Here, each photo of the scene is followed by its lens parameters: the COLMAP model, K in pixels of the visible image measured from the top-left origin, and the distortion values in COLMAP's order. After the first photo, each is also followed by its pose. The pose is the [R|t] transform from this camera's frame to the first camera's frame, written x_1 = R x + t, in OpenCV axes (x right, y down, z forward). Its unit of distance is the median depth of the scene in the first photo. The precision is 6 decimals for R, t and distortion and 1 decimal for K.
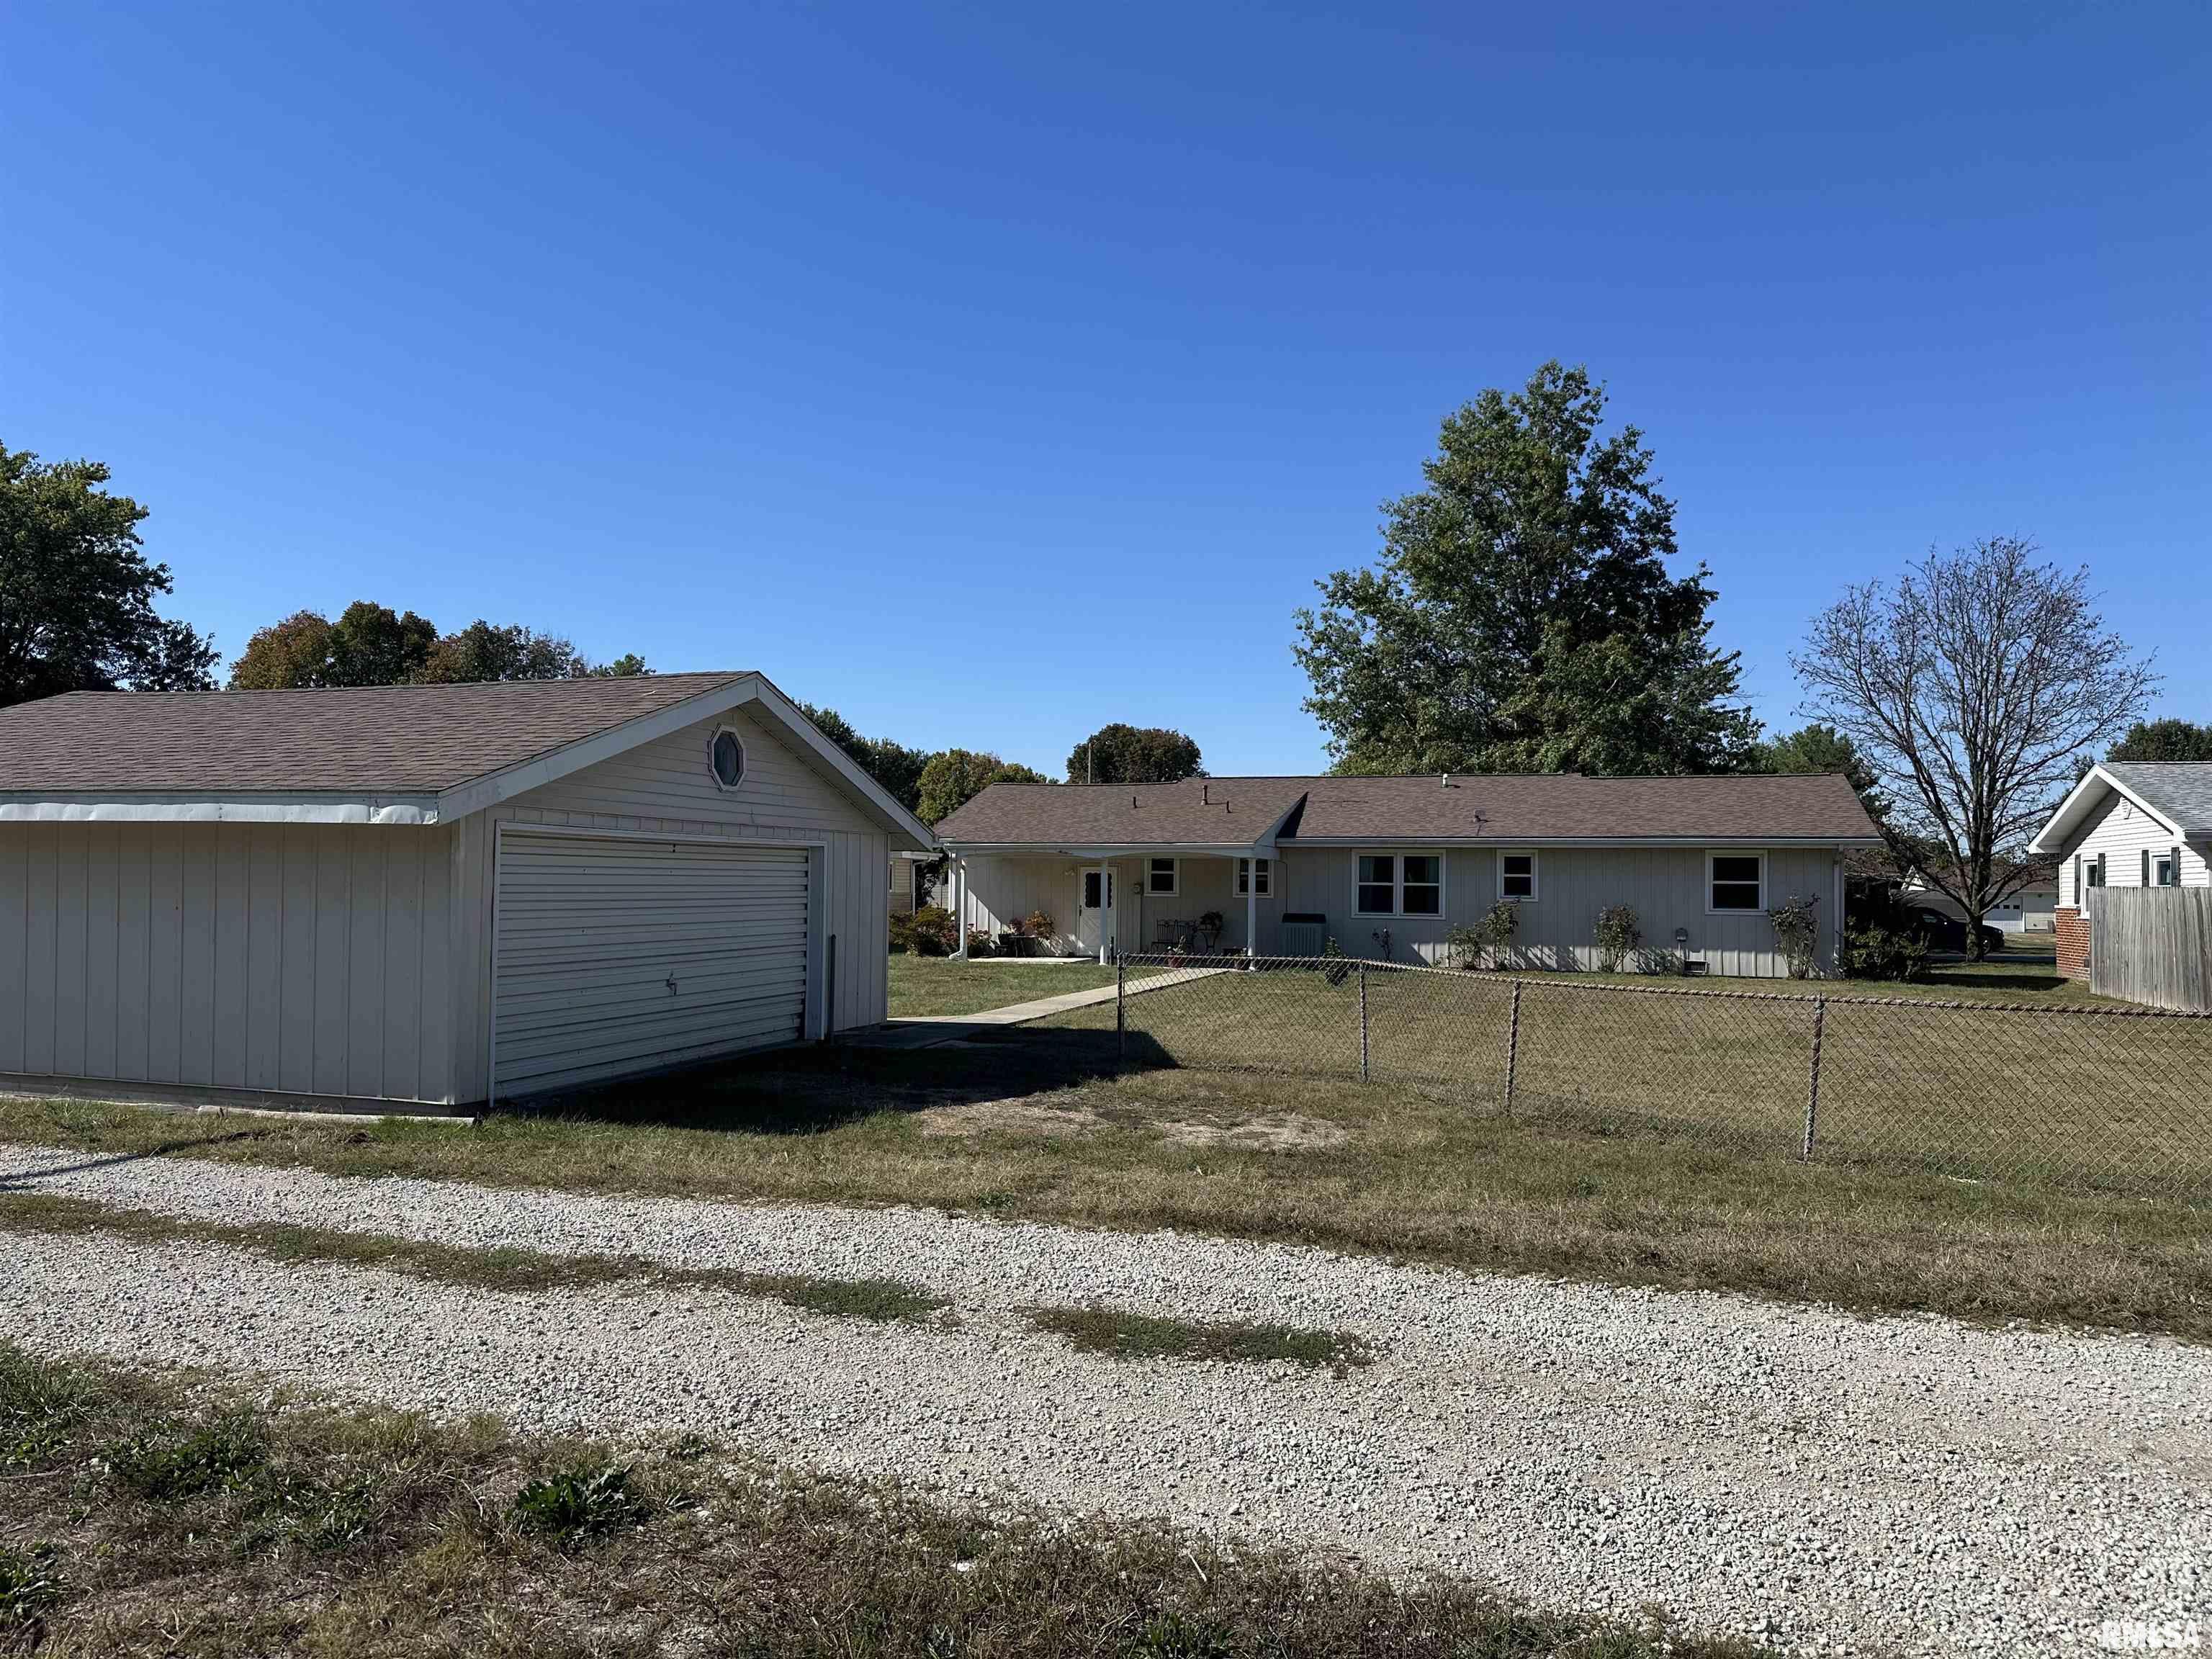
lens RADIAL K [[1537.5, 0, 1106.0], [0, 1537.5, 829.5], [0, 0, 1]] dist [0.071154, -0.083586]
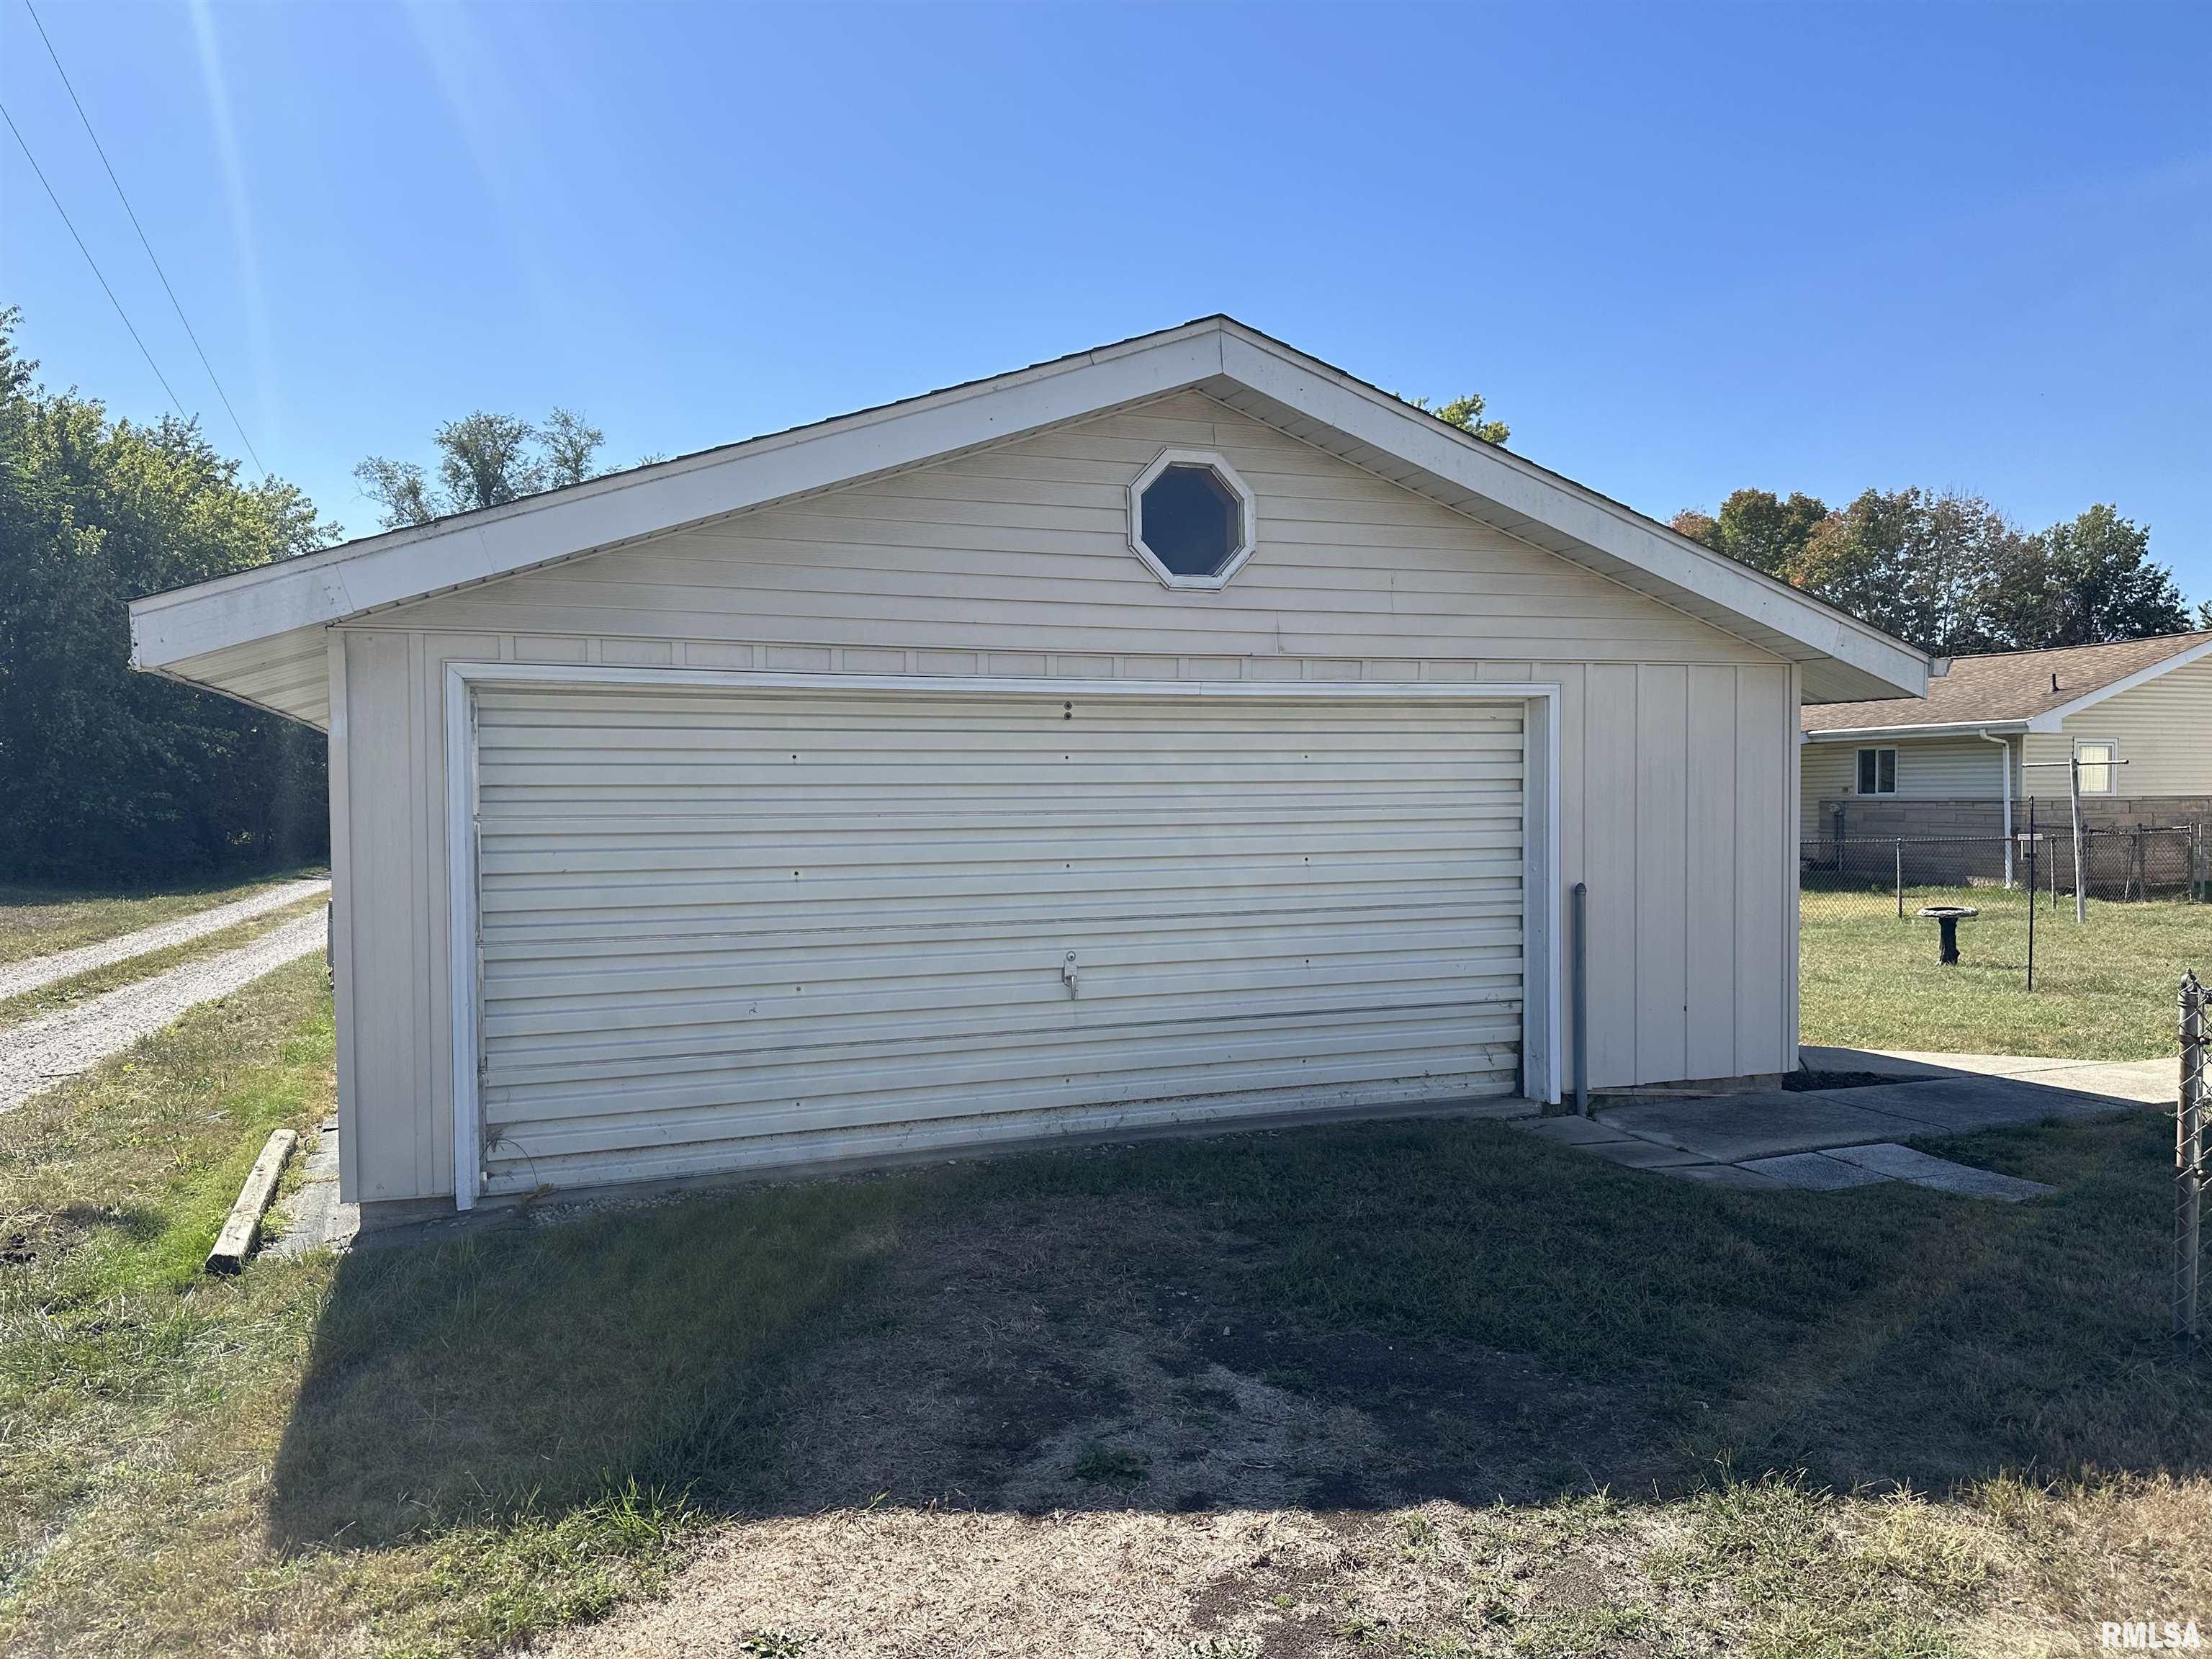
lens RADIAL K [[1537.5, 0, 1106.0], [0, 1537.5, 829.5], [0, 0, 1]] dist [0.071154, -0.083586]
pose [[0.637624, 0.004396, -0.770335, 0.094623], [0.045232, 0.998045, 0.043135, 0.025083], [0.769019, -0.062348, 0.636179, 0.593320]]
